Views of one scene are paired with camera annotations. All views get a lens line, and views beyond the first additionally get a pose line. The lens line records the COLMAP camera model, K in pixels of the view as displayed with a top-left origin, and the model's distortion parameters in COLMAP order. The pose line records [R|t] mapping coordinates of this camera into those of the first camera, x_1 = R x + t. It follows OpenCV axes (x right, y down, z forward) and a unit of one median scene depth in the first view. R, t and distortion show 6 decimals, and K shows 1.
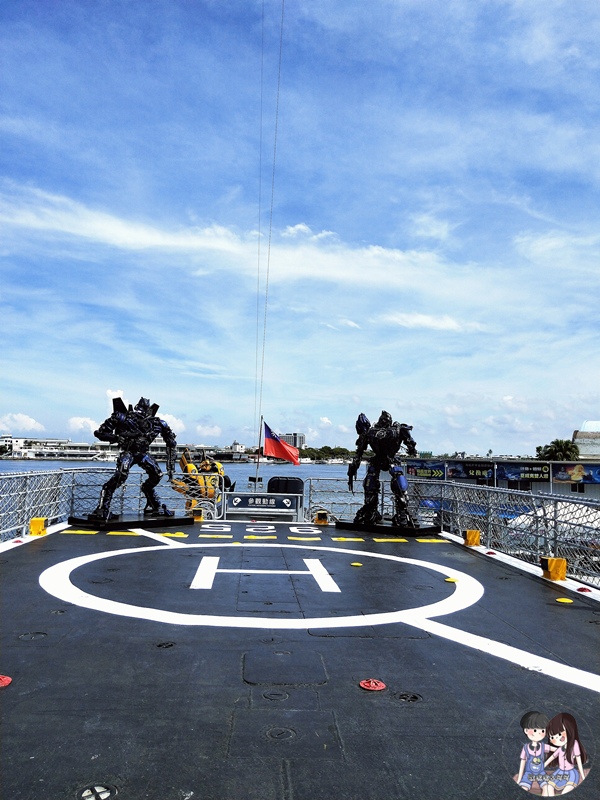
lens RADIAL K [[610.7, 0, 301.4], [0, 610.7, 404.9], [0, 0, 1]] dist [0.017190, 0.003718]
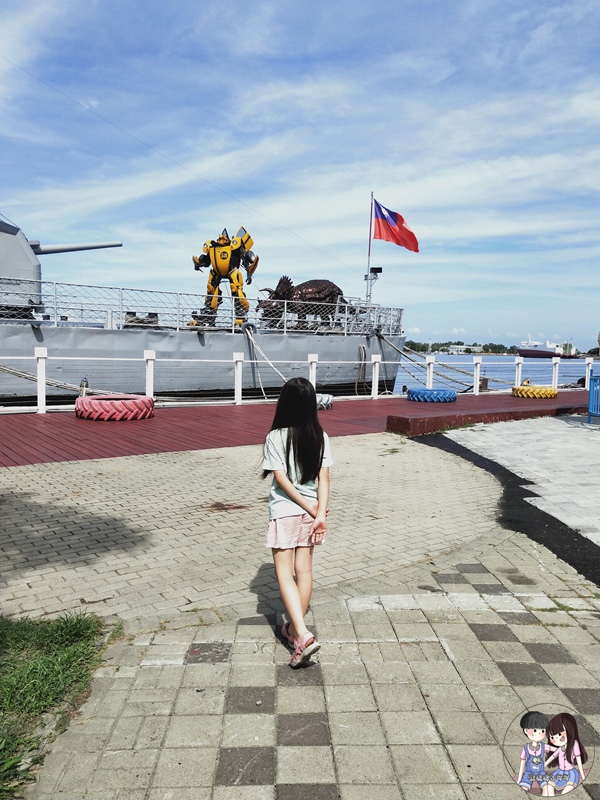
lens RADIAL K [[610.7, 0, 301.4], [0, 610.7, 404.9], [0, 0, 1]] dist [0.017190, 0.003718]
pose [[0.517170, 0.063595, -0.853517, 1.578644], [0.063050, 0.991695, 0.112094, 0.526008], [0.853557, -0.111786, 0.508865, 1.128757]]
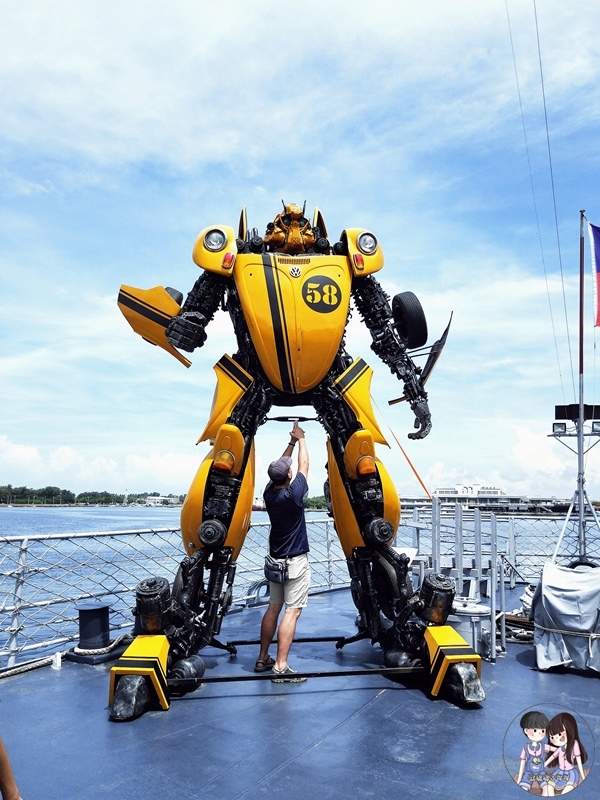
lens RADIAL K [[610.7, 0, 301.4], [0, 610.7, 404.9], [0, 0, 1]] dist [0.017190, 0.003718]
pose [[0.863607, -0.090669, -0.495946, -0.101980], [0.045650, 0.993718, -0.102181, 0.364250], [0.502095, 0.065604, 0.862321, 1.632851]]
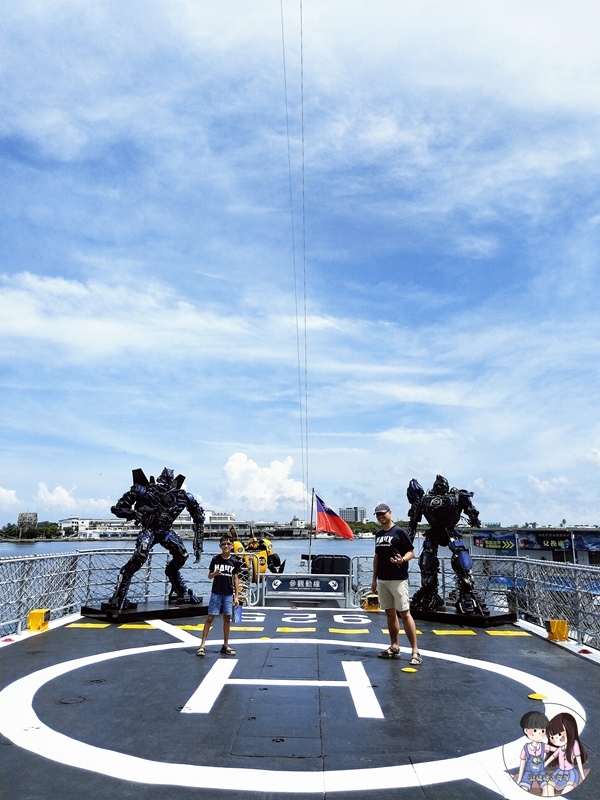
lens RADIAL K [[610.7, 0, 301.4], [0, 610.7, 404.9], [0, 0, 1]] dist [0.017190, 0.003718]
pose [[0.994910, -0.040940, -0.092078, 0.024211], [0.029559, 0.992122, -0.121736, 0.010269], [0.096336, 0.118395, 0.988282, 0.107393]]
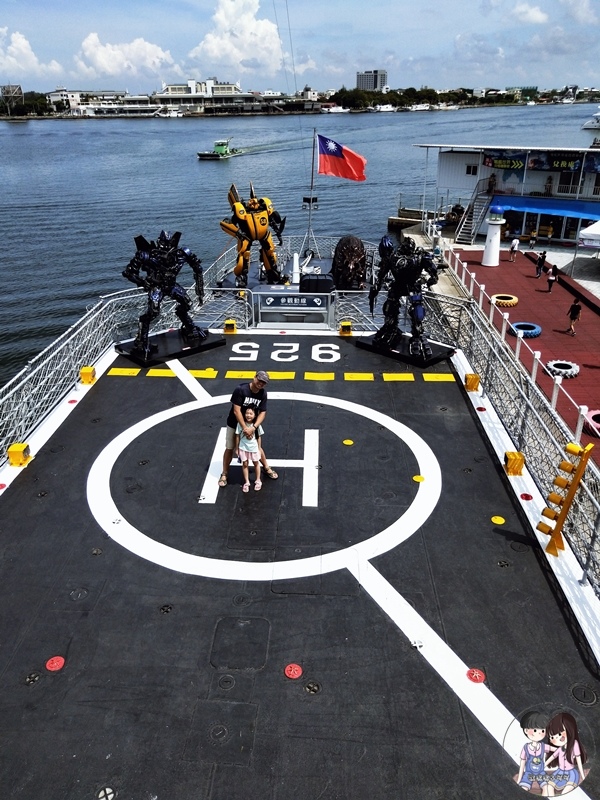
lens RADIAL K [[620.8, 0, 305.4], [0, 620.8, 396.7], [0, 0, 1]] dist [0.011131, 0.003537]
pose [[0.993294, 0.020591, -0.113771, 0.087988], [0.039615, 0.863840, 0.502206, -0.257780], [0.108621, -0.503345, 0.857231, 0.008945]]
